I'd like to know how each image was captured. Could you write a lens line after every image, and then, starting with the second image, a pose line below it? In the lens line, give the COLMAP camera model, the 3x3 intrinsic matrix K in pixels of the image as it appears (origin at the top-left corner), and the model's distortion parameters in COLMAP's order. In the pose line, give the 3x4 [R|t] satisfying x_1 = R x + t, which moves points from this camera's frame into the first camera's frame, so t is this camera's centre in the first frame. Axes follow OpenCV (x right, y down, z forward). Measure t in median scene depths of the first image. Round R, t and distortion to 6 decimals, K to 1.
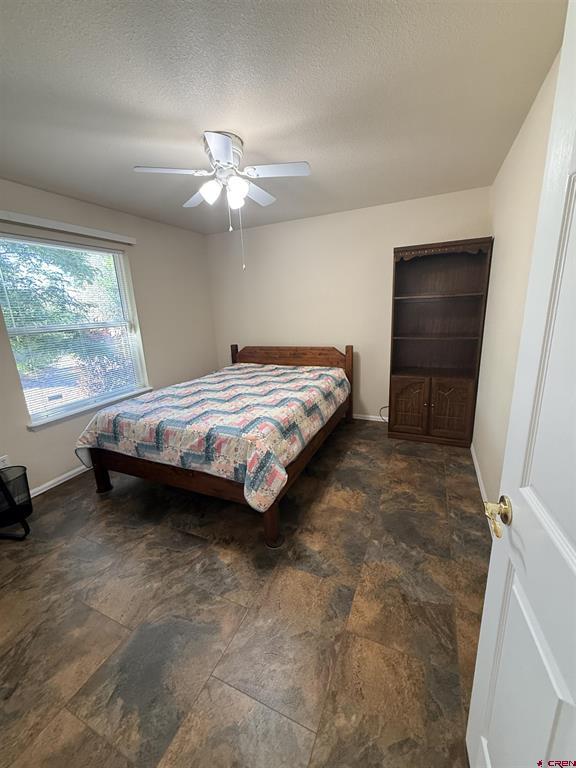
lens RADIAL K [[309.3, 0, 289.9], [0, 309.3, 381.0], [0, 0, 1]] dist [0.000896, -0.000505]
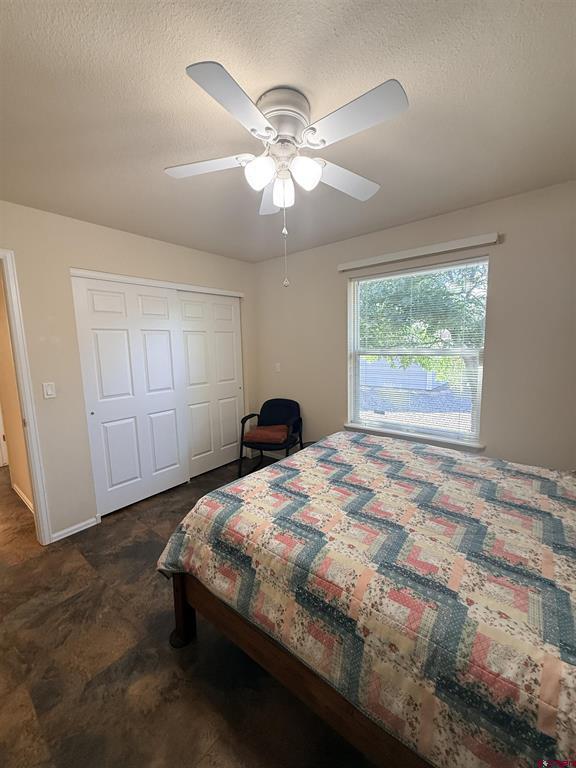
lens RADIAL K [[309.3, 0, 291.6], [0, 309.3, 384.1], [0, 0, 1]] dist [0.000896, -0.000505]
pose [[-0.254838, 0.173148, -0.951356, 0.456934], [-0.187377, 0.956348, 0.224249, -0.291751], [0.948656, 0.235409, -0.211270, 1.116417]]
